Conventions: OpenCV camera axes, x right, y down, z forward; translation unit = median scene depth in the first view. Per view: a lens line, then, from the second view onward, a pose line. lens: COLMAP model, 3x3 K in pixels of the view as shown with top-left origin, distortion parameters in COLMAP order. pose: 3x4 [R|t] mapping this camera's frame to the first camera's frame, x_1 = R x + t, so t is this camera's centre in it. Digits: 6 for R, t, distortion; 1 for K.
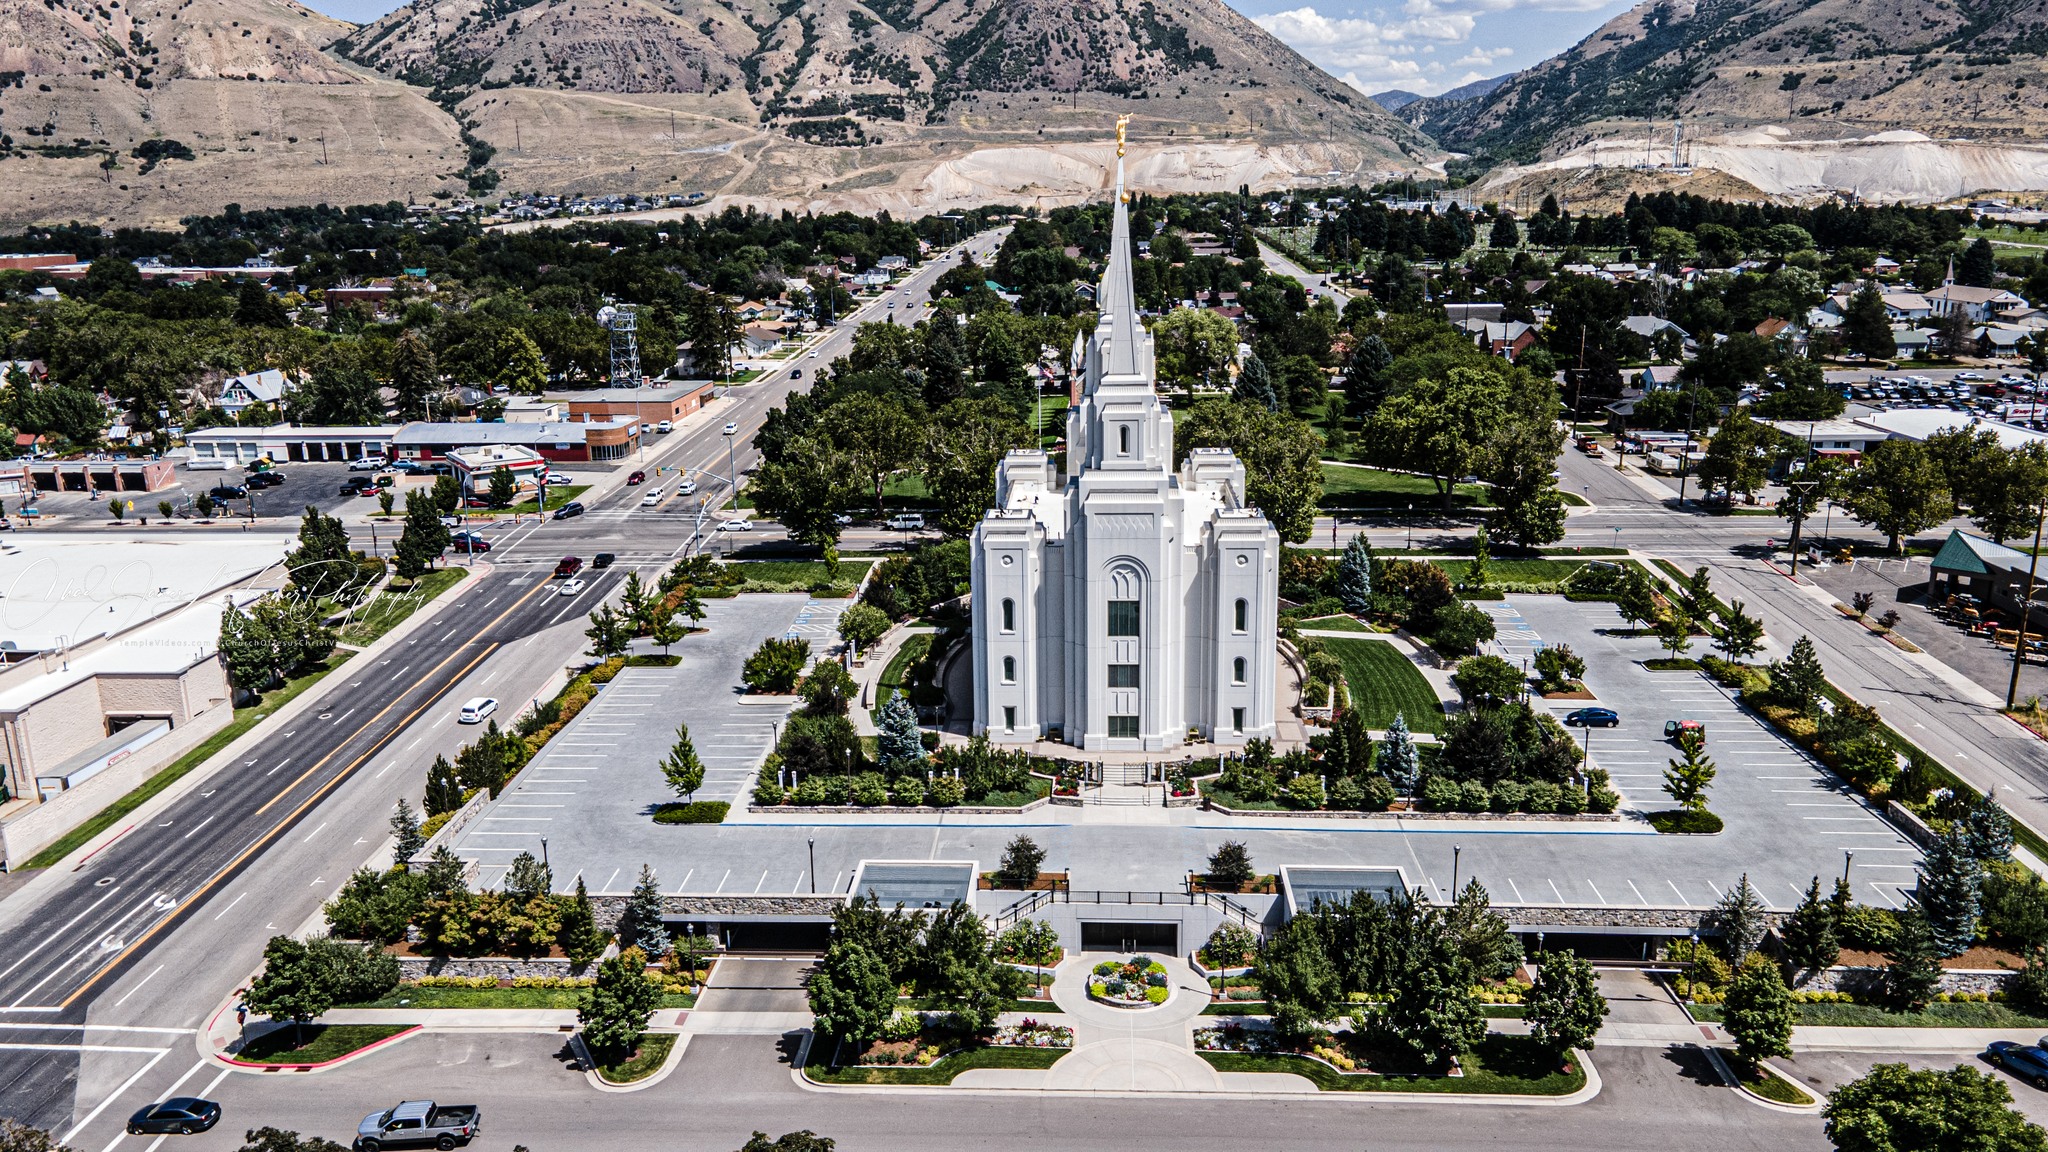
lens RADIAL K [[1498.6, 0, 1020.9], [0, 1498.6, 563.9], [0, 0, 1]] dist [0.009759, 0.060334]
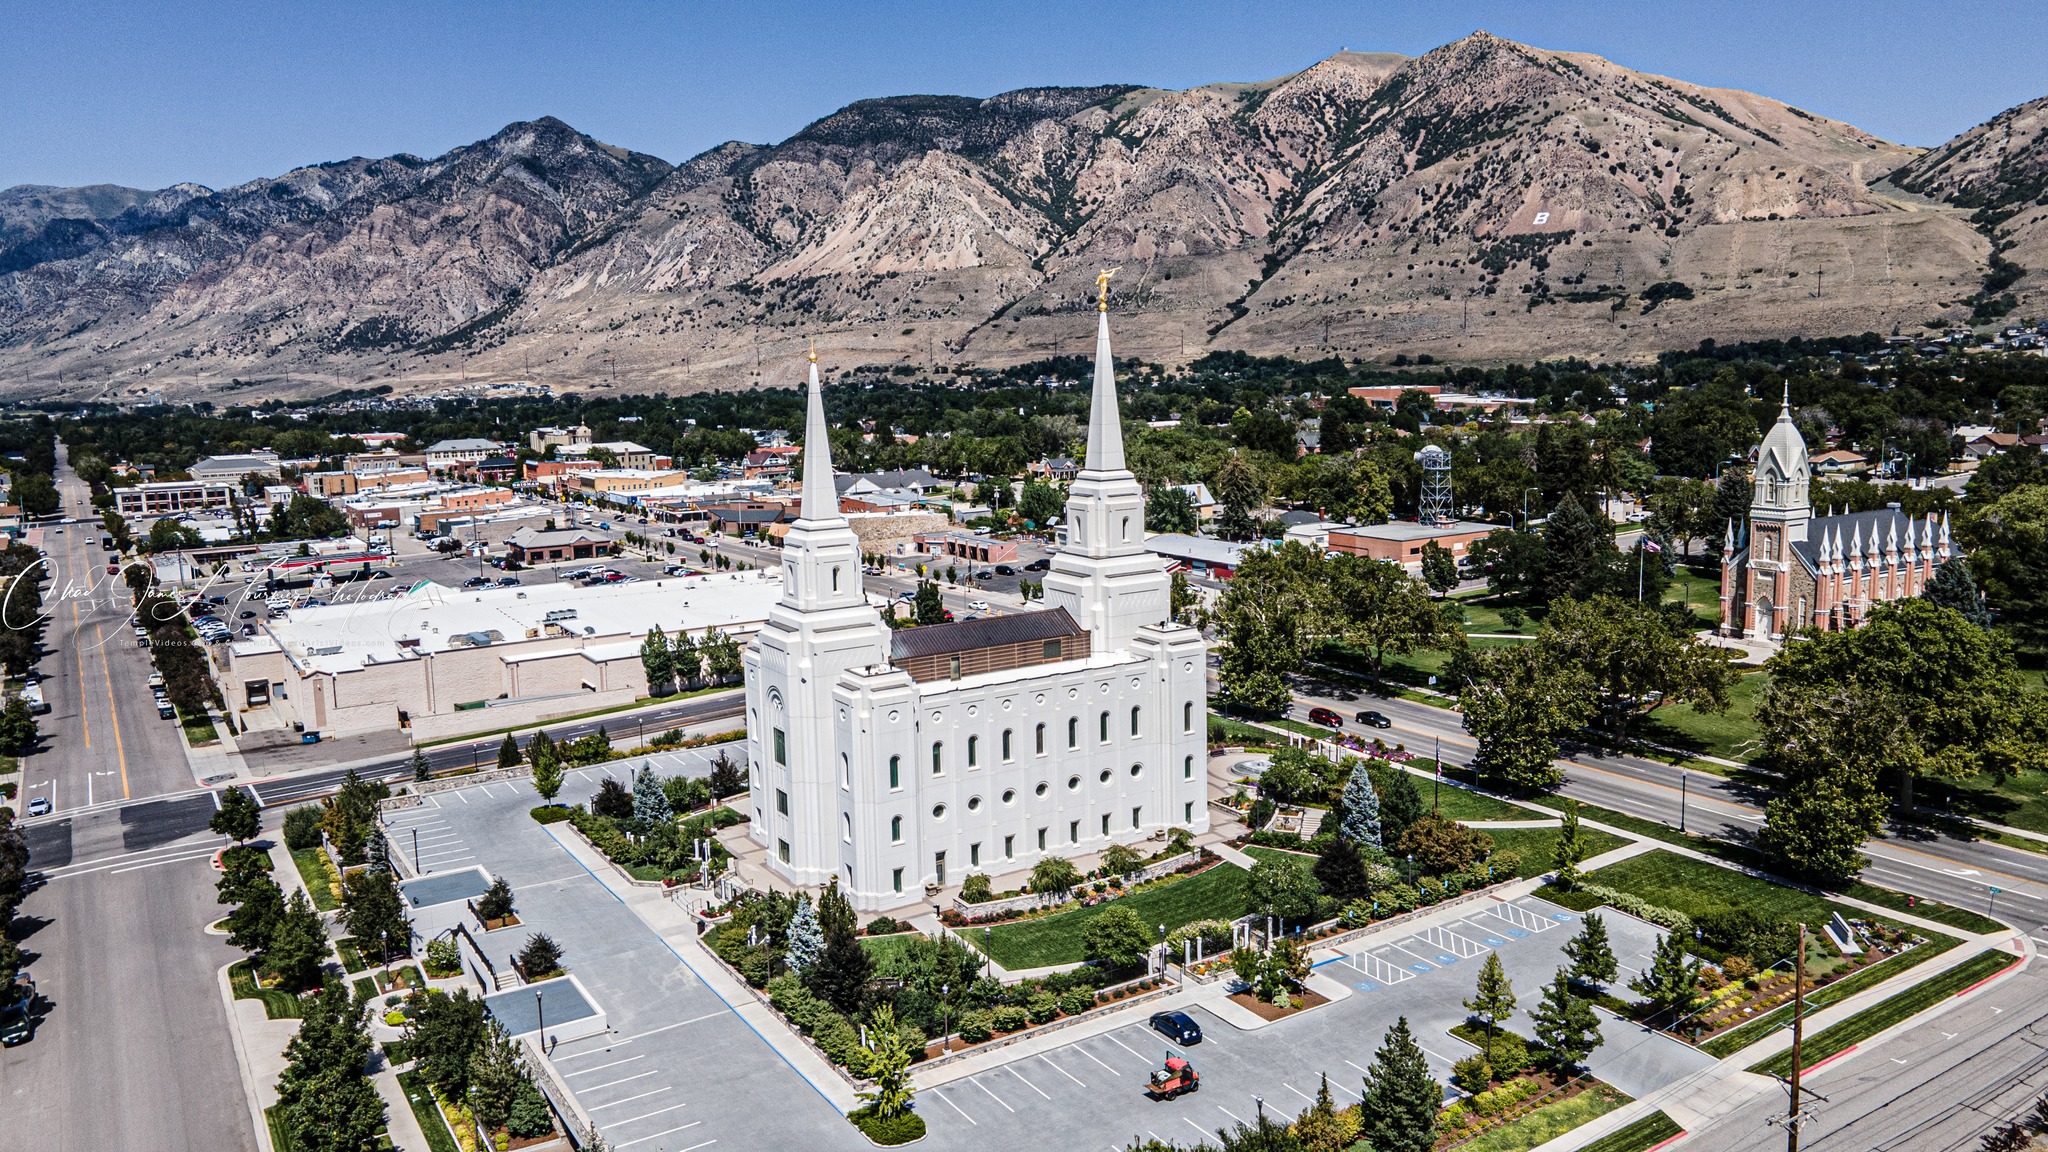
lens RADIAL K [[1501.8, 0, 1021.1], [0, 1501.8, 545.4], [0, 0, 1]] dist [0.021870, 0.043186]
pose [[0.573988, 0.105626, -0.812023, 0.059116], [-0.182861, 0.983138, -0.001373, -0.007954], [0.798186, 0.149275, 0.583624, 0.027847]]
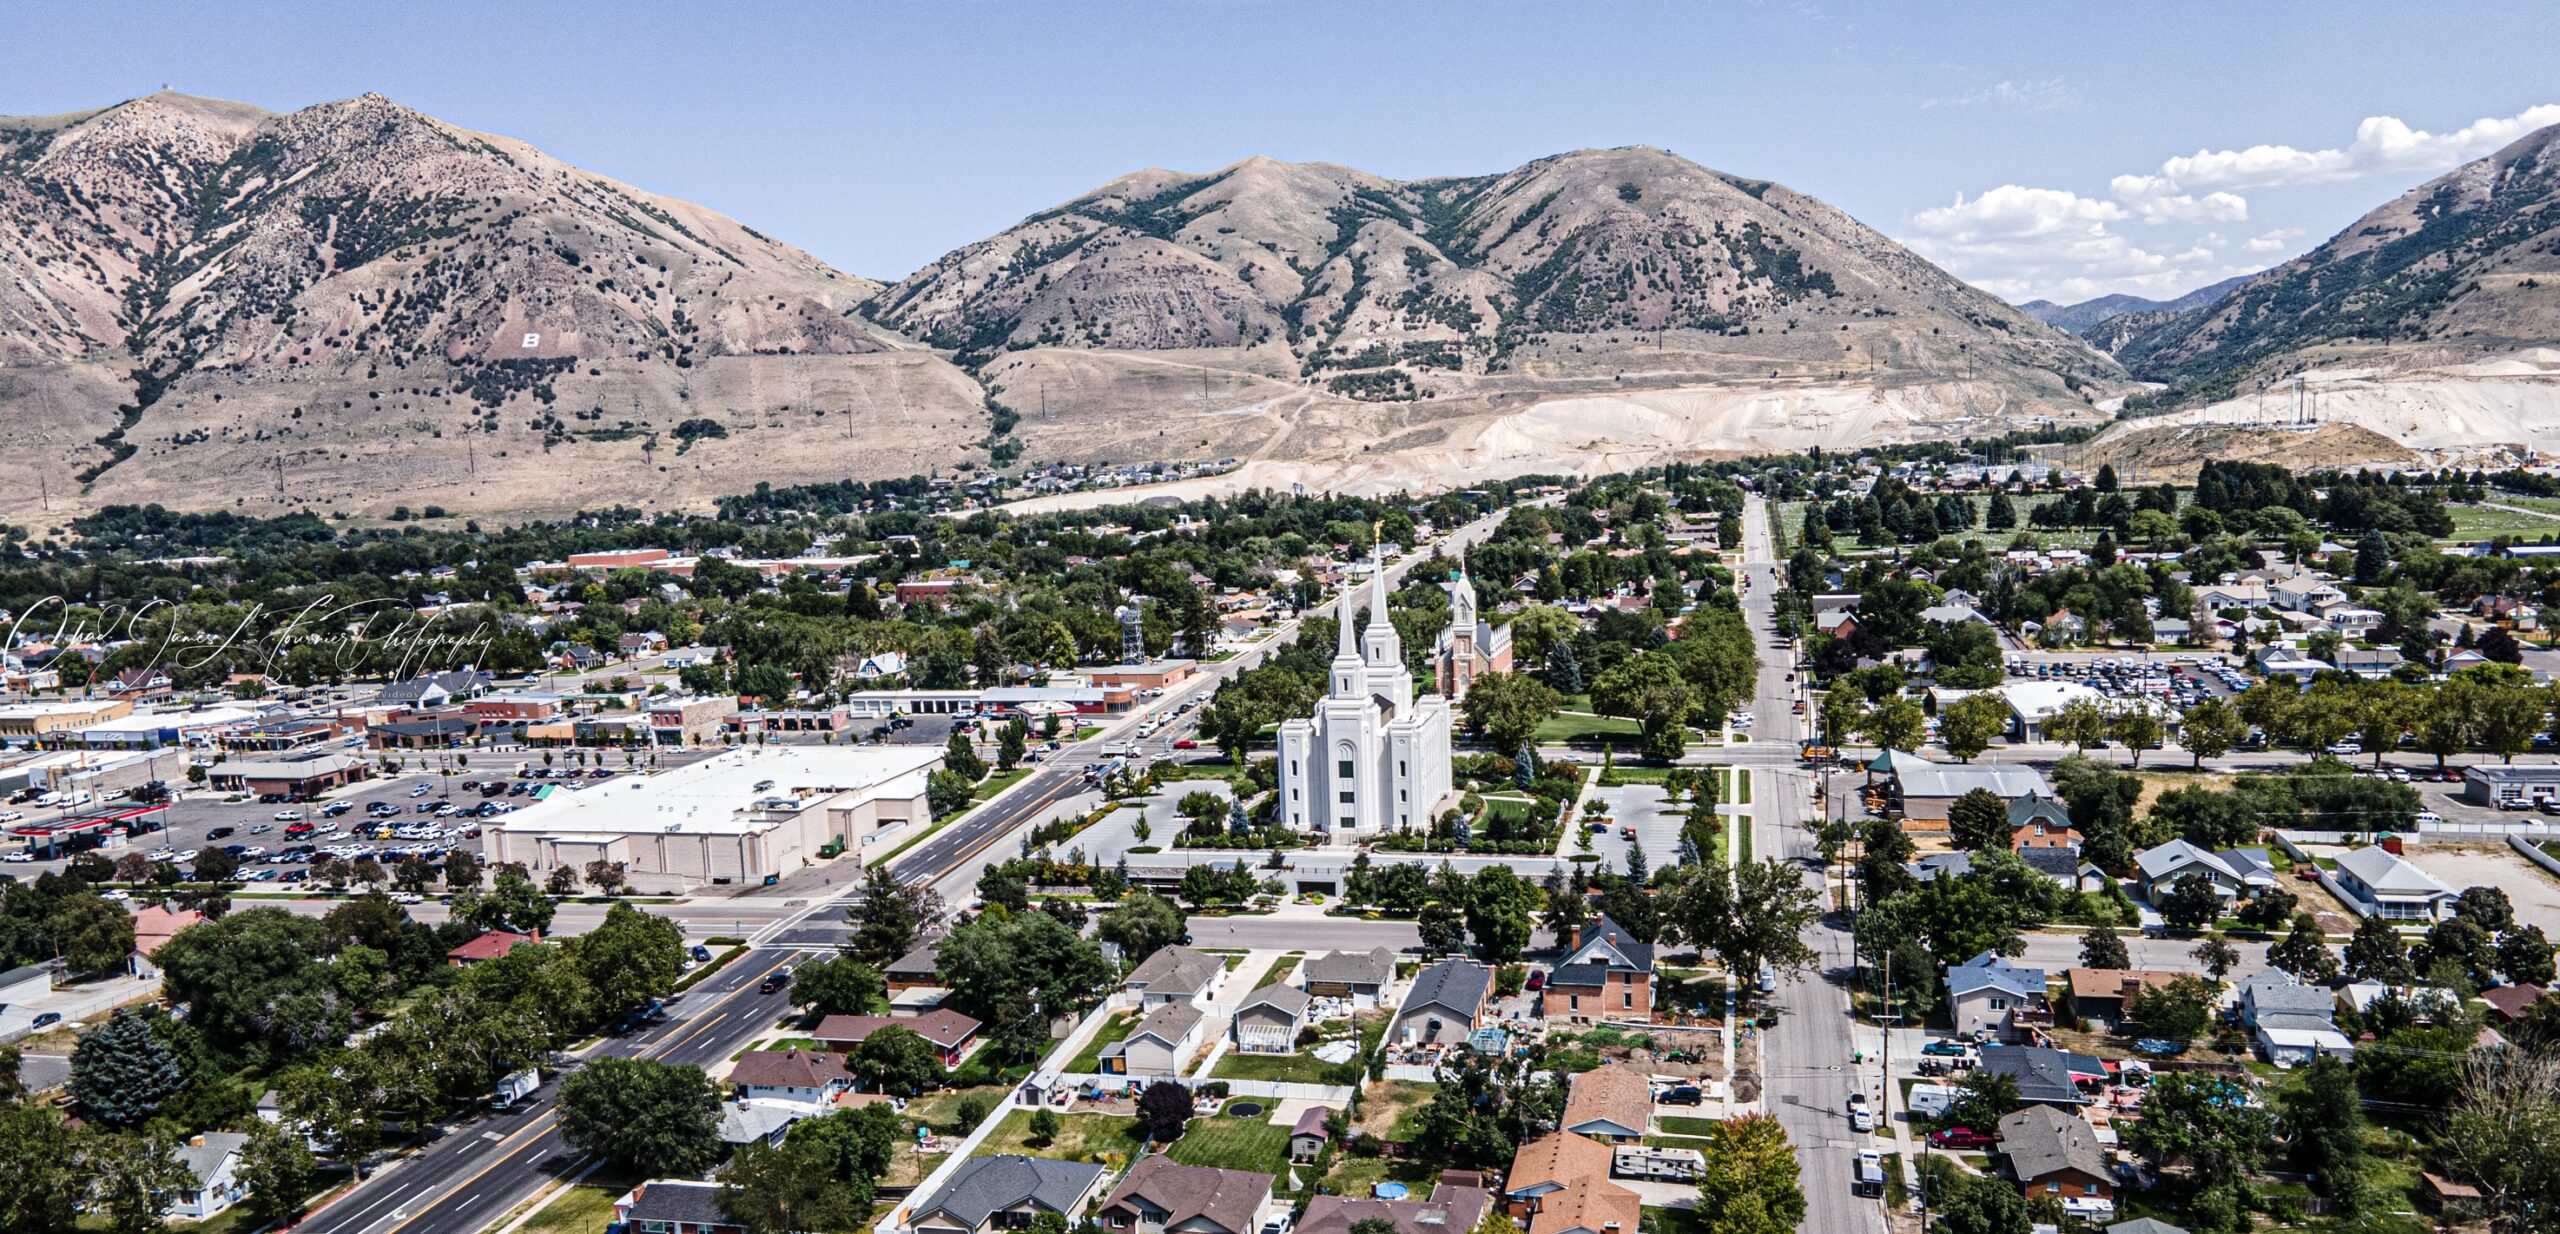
lens RADIAL K [[1886.6, 0, 1280.8], [0, 1886.6, 709.4], [0, 0, 1]] dist [-0.003756, 0.053074]
pose [[0.982617, 0.005107, -0.185575, 0.027040], [-0.023003, 0.995268, -0.094408, 0.011823], [0.184215, 0.097036, 0.978084, -0.093546]]
